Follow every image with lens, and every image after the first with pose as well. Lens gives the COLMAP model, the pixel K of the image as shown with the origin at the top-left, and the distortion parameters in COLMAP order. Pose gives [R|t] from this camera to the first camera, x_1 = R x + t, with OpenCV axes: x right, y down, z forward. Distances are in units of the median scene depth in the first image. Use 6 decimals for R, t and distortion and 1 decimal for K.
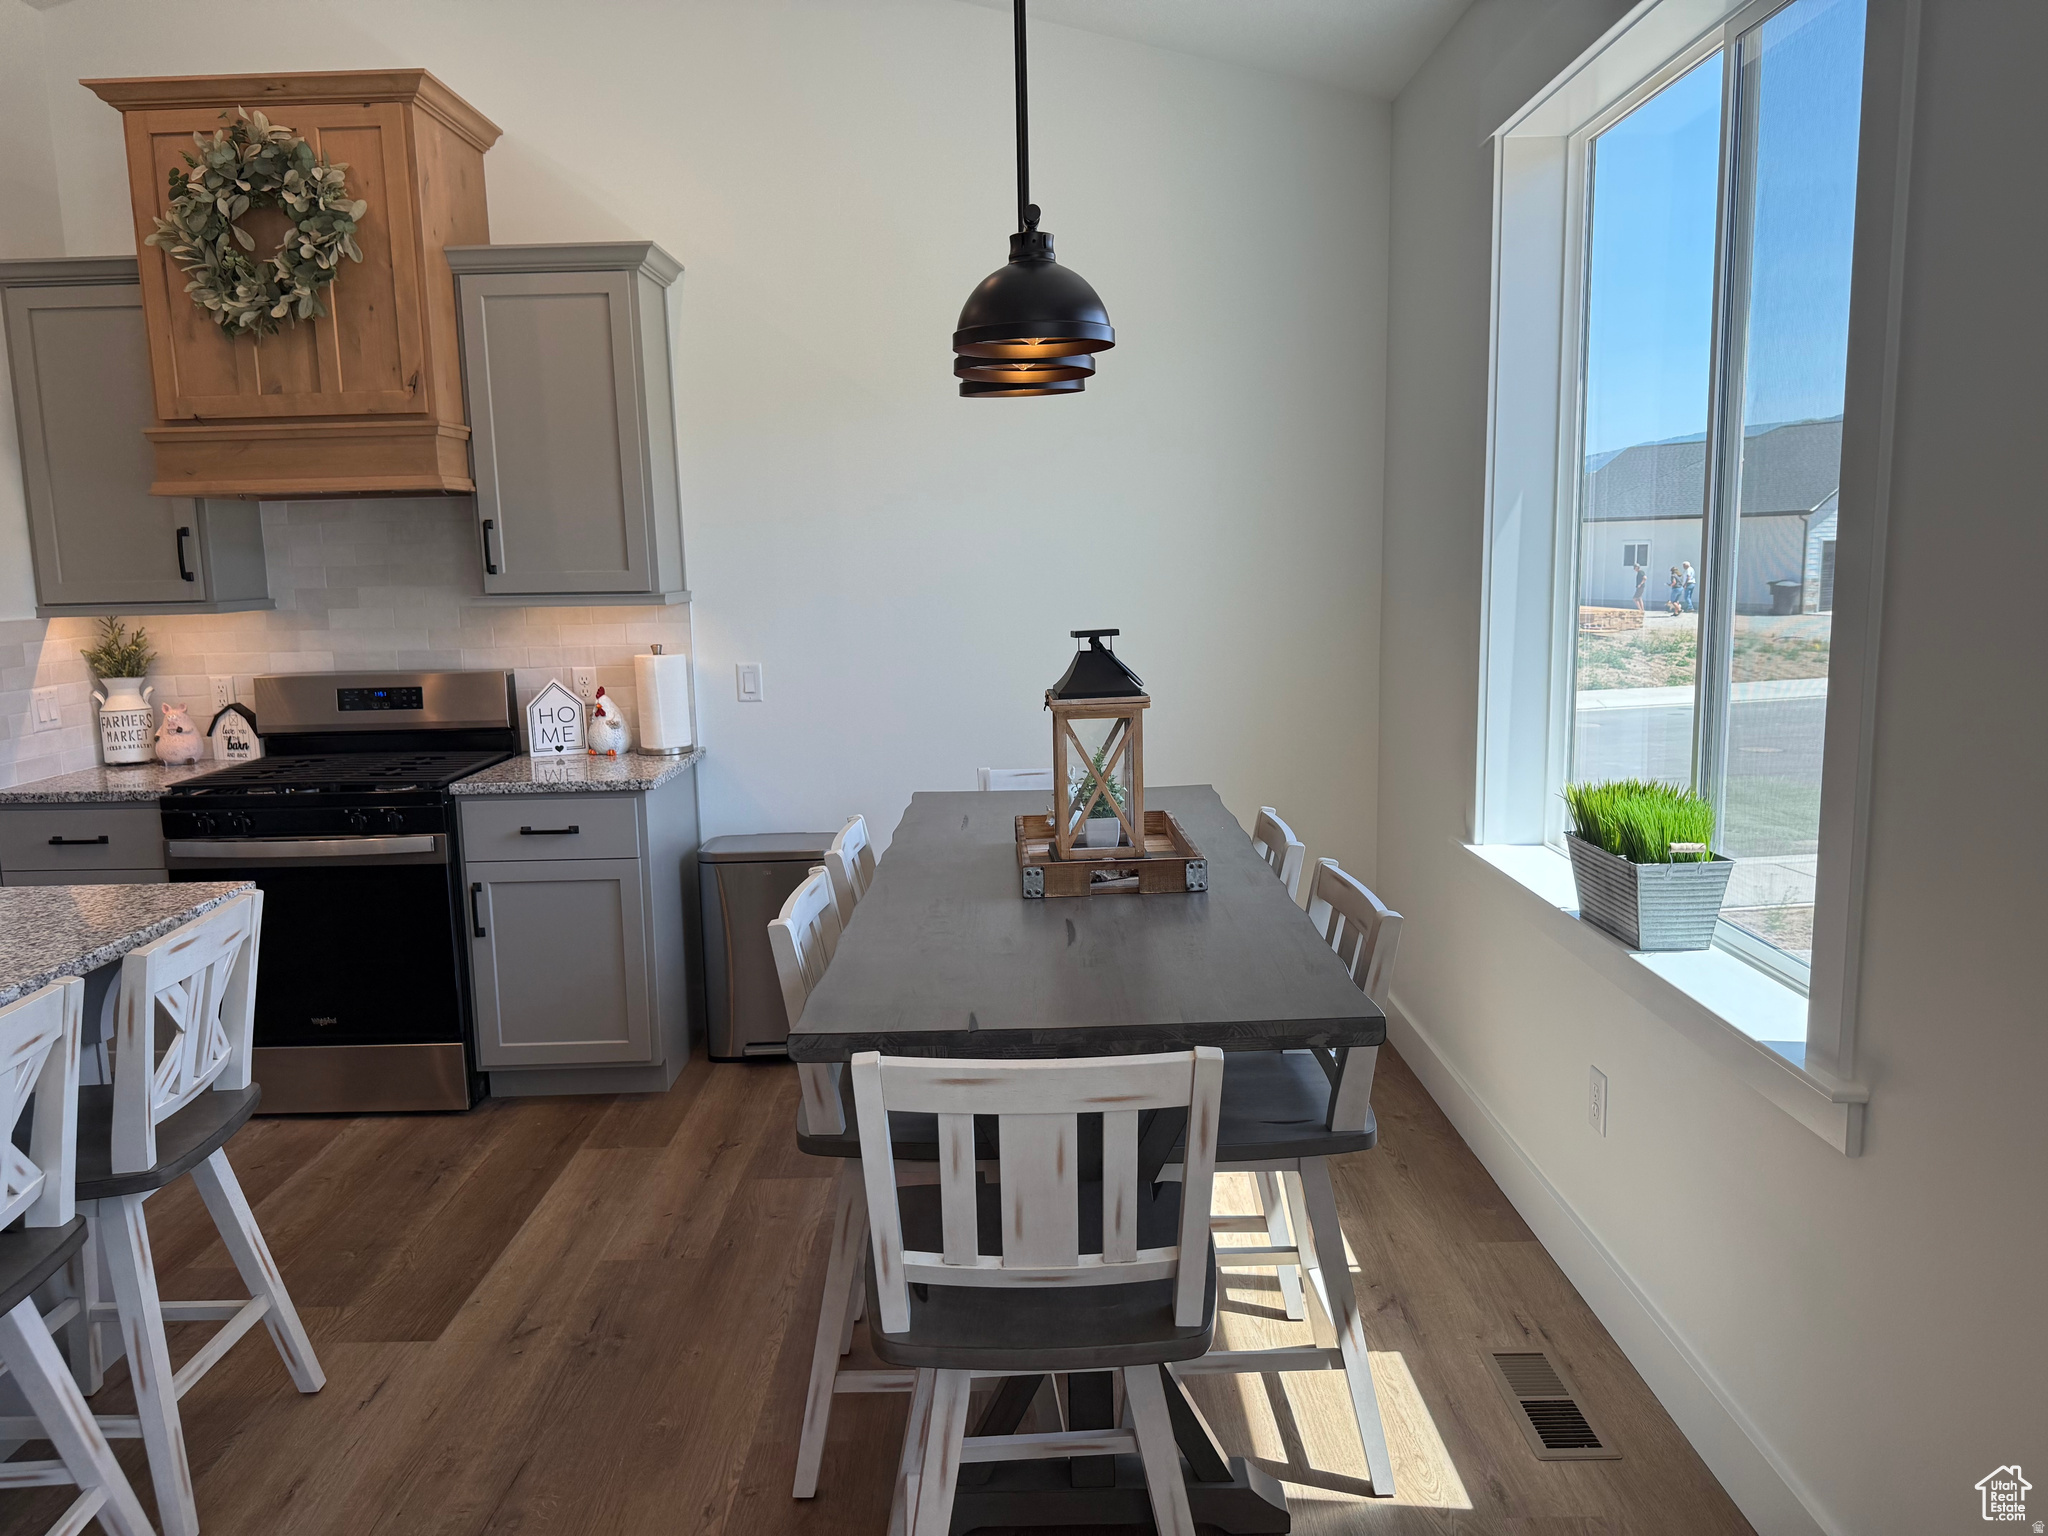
lens RADIAL K [[1447.7, 0, 1026.1], [0, 1447.7, 766.1], [0, 0, 1]] dist [0.060016, -0.075037]
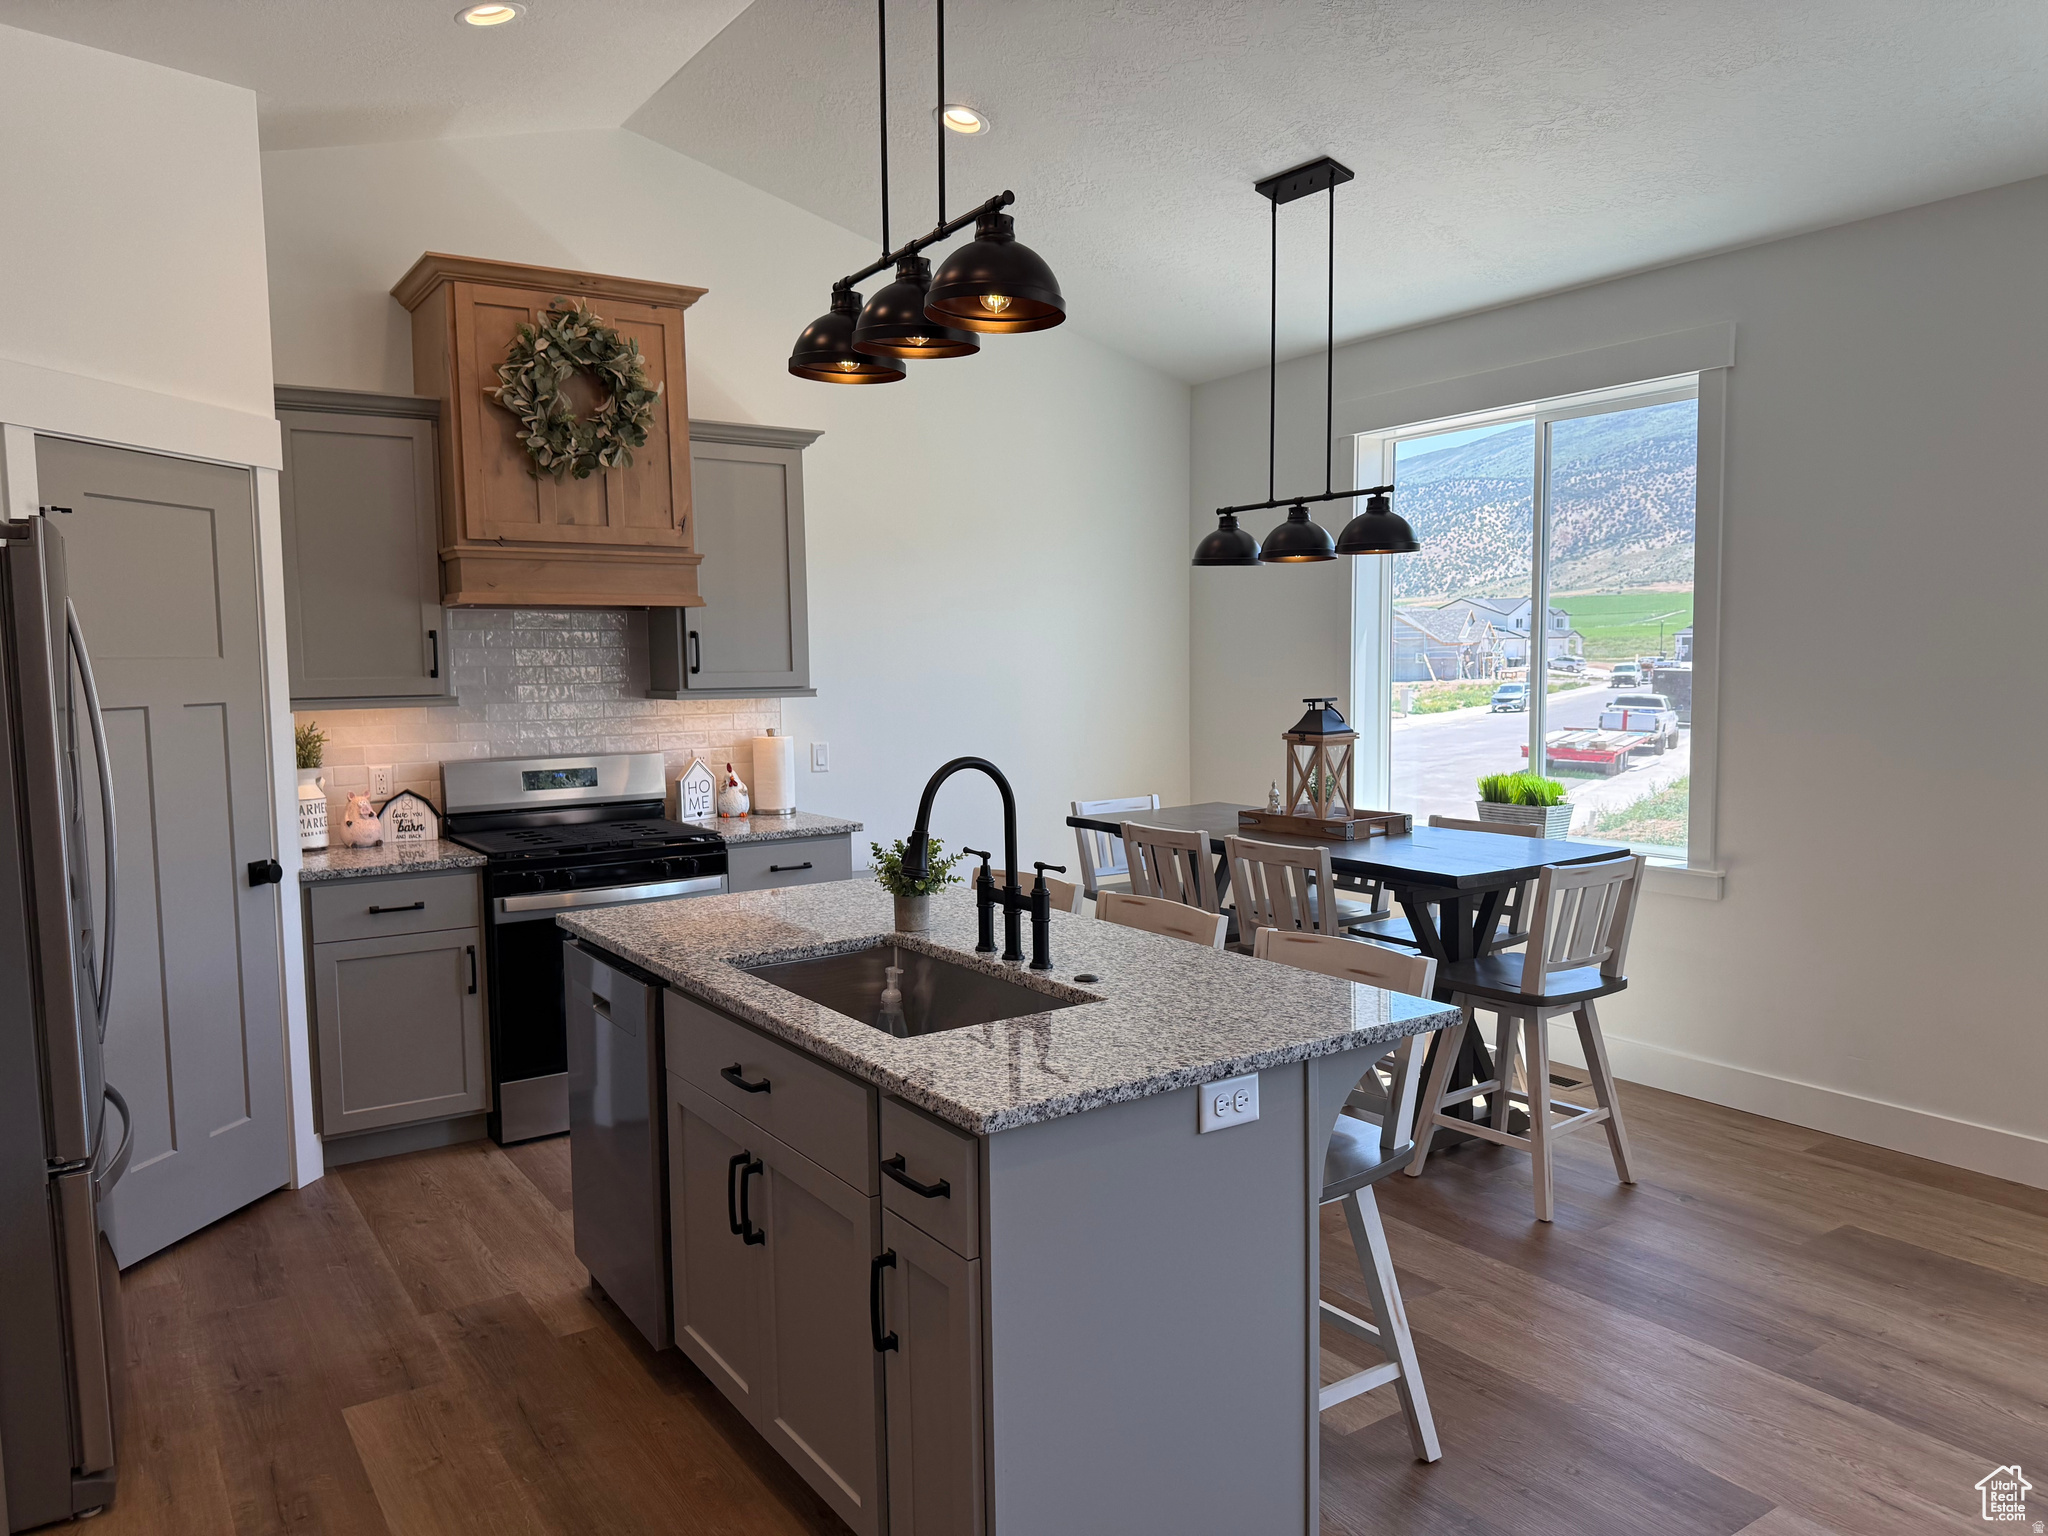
lens RADIAL K [[1447.7, 0, 1049.0], [0, 1447.7, 775.3], [0, 0, 1]] dist [0.060016, -0.075037]
pose [[0.822694, -0.037313, 0.567259, -0.880683], [0.078690, 0.995712, -0.048628, 0.044136], [-0.563012, 0.084643, 0.822103, -0.203448]]
